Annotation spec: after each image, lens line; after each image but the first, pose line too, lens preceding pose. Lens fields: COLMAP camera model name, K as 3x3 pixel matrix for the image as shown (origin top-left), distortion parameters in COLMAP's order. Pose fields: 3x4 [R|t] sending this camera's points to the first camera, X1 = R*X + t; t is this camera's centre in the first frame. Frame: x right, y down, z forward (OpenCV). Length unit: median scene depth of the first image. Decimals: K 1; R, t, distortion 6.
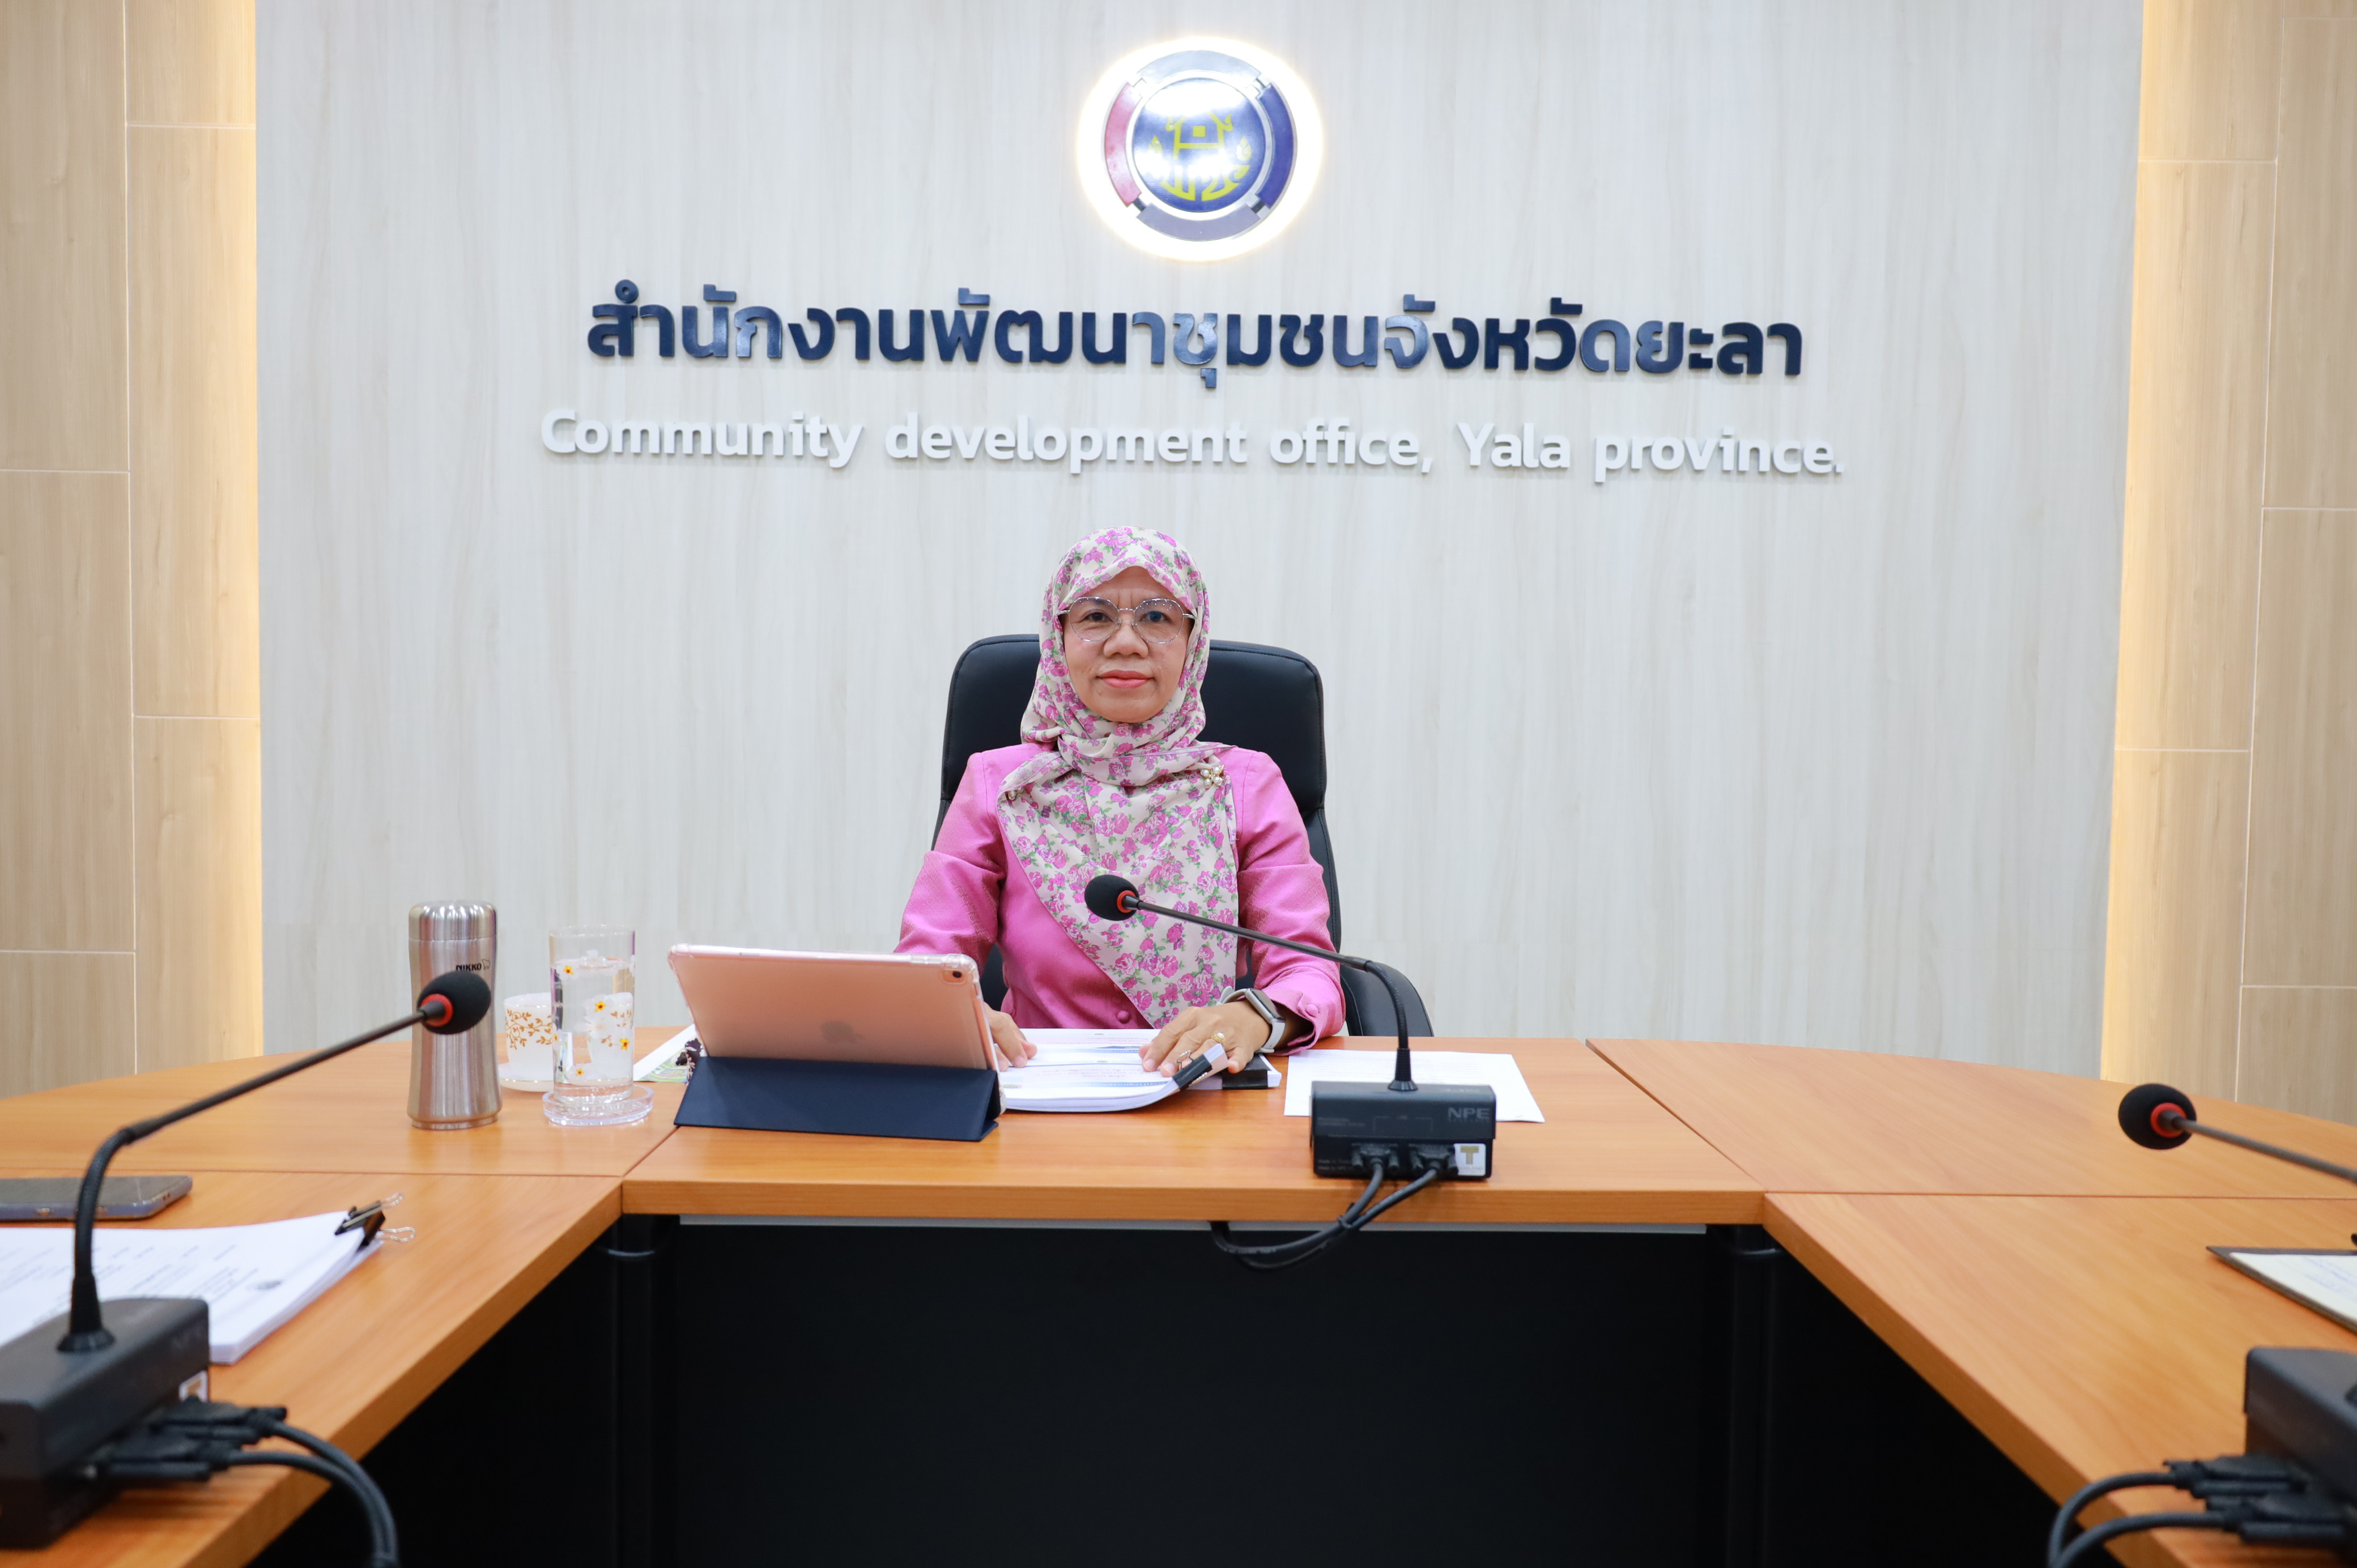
lens RADIAL K [[1963.4, 0, 1183.6], [0, 1963.4, 776.9], [0, 0, 1]] dist [-0.018778, -0.004388]
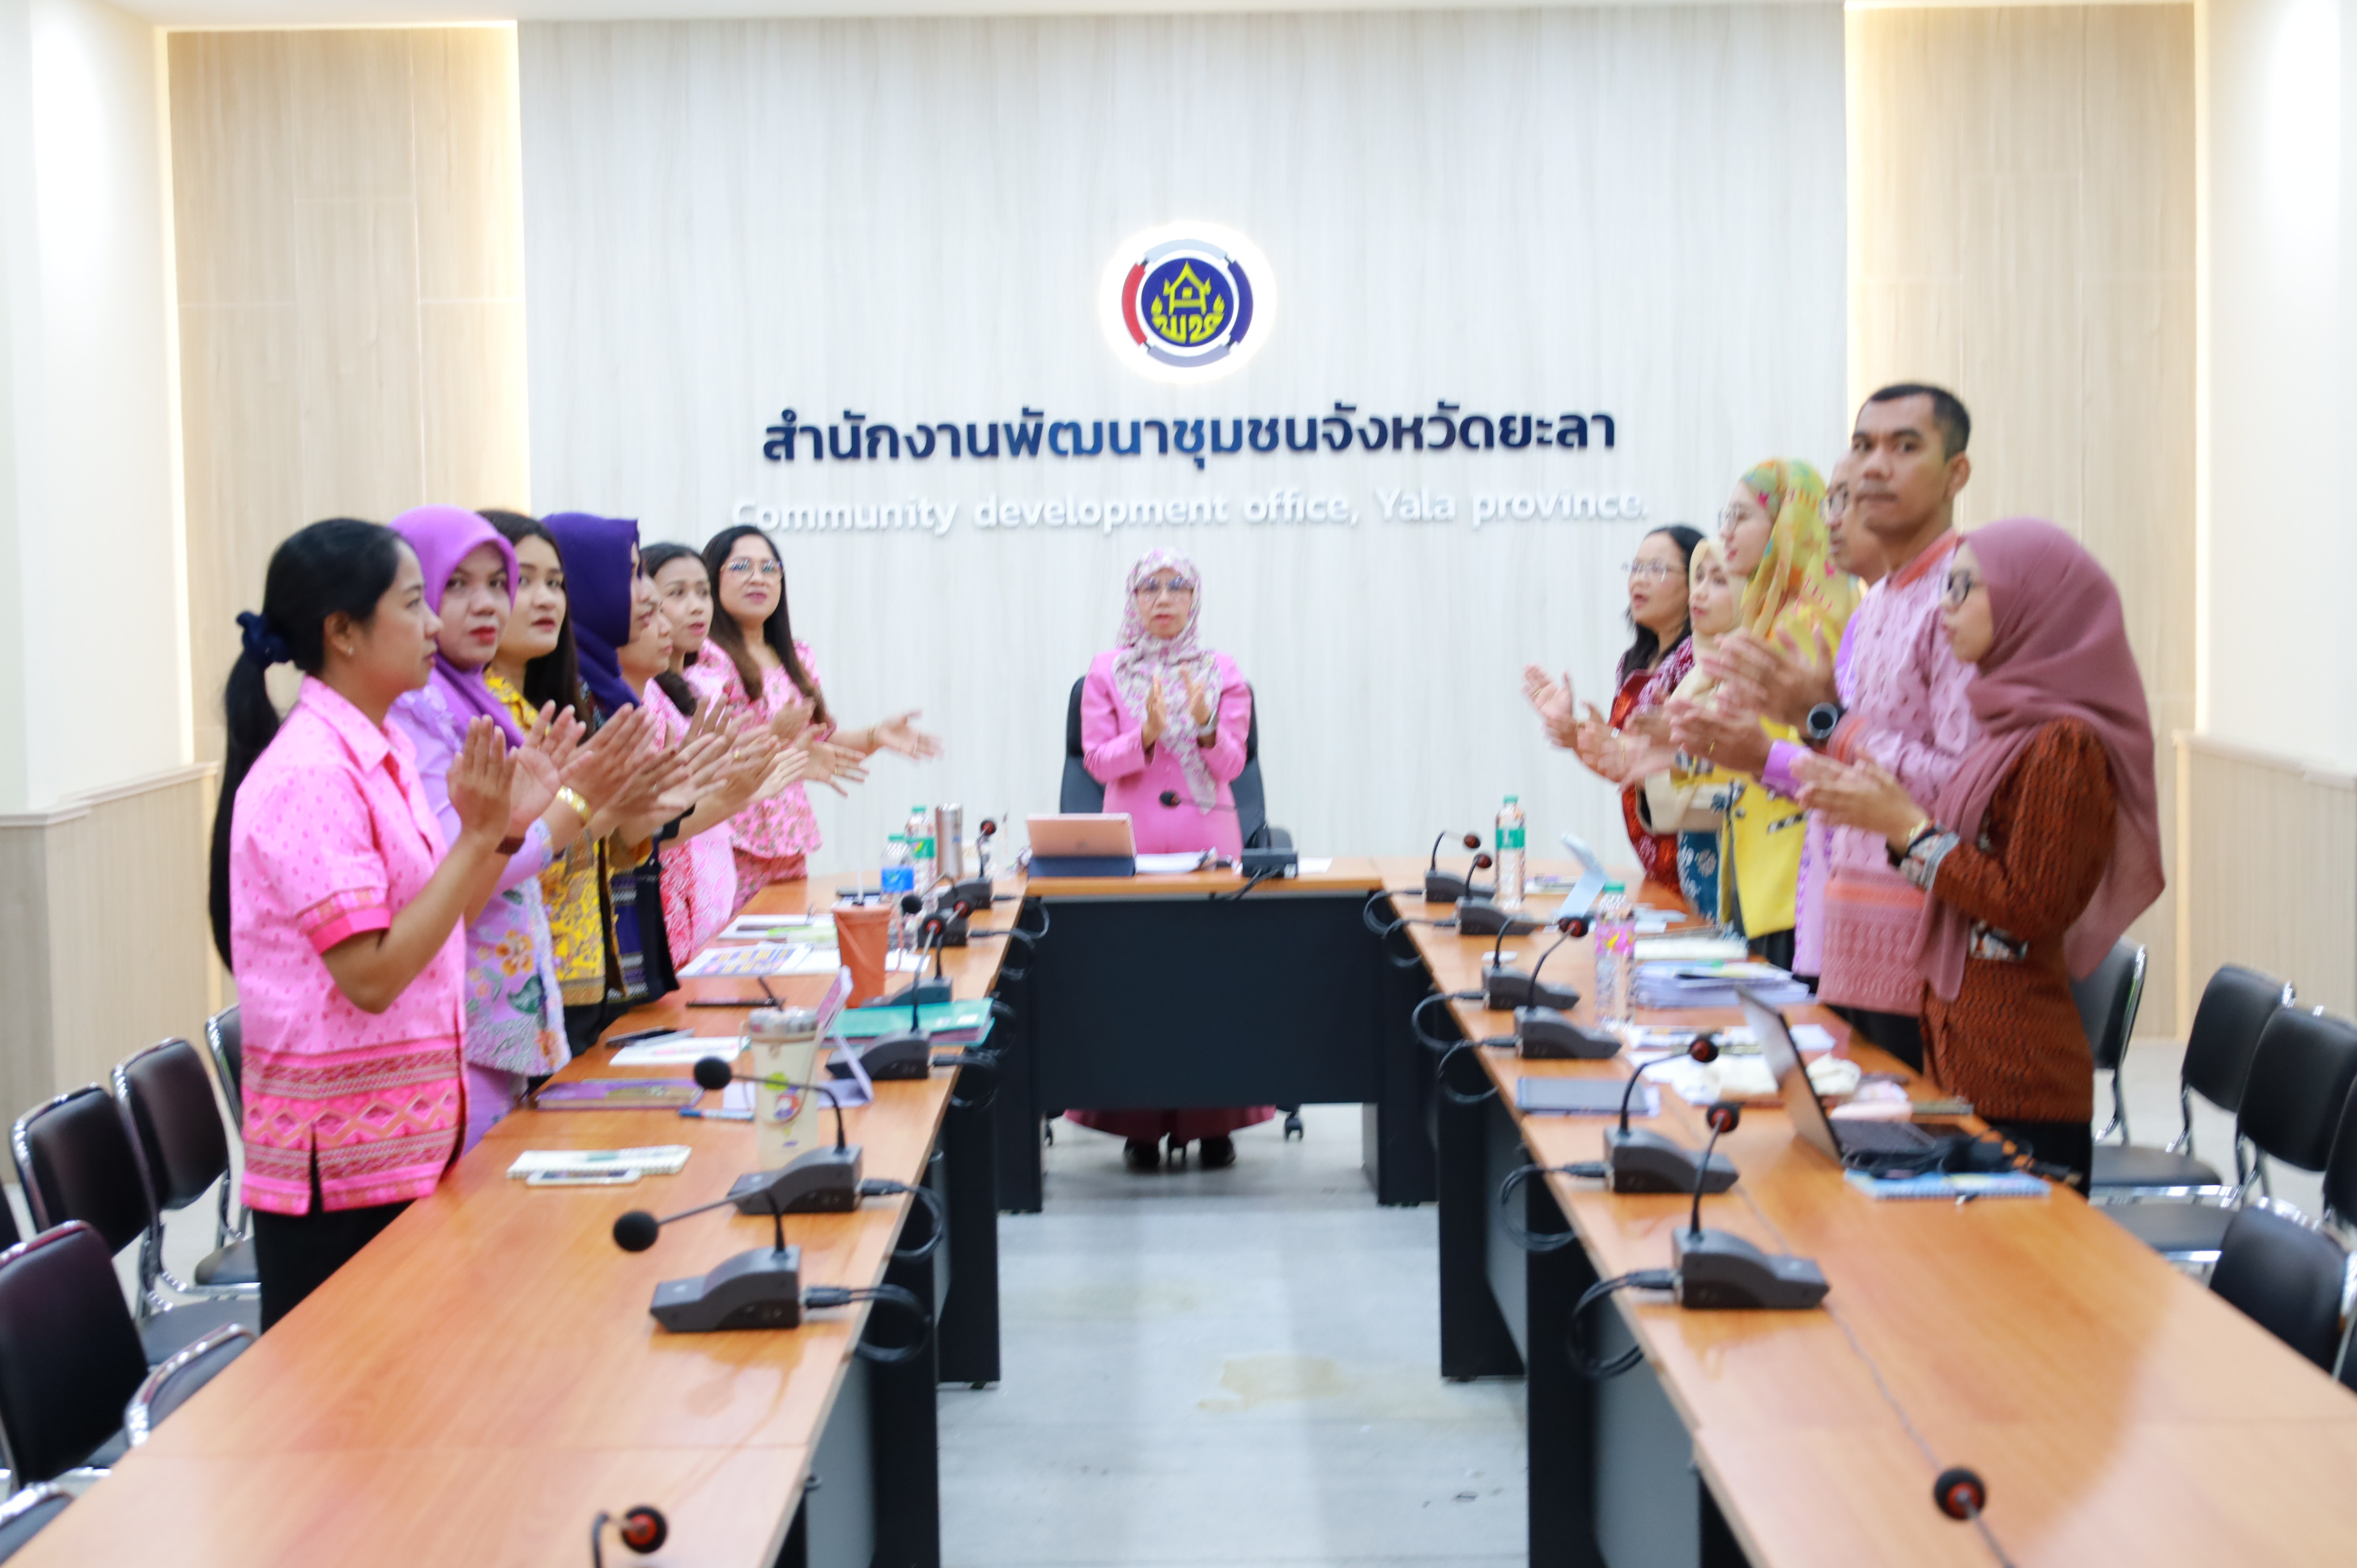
lens RADIAL K [[3871.6, 0, 1178.0], [0, 3871.6, 786.6], [0, 0, 1]] dist [-0.057893, 0.000000]
pose [[0.999503, -0.031527, 0.000356, -0.010984], [0.031513, 0.999300, 0.020174, -0.025982], [-0.000991, -0.020153, 0.999796, -1.814138]]
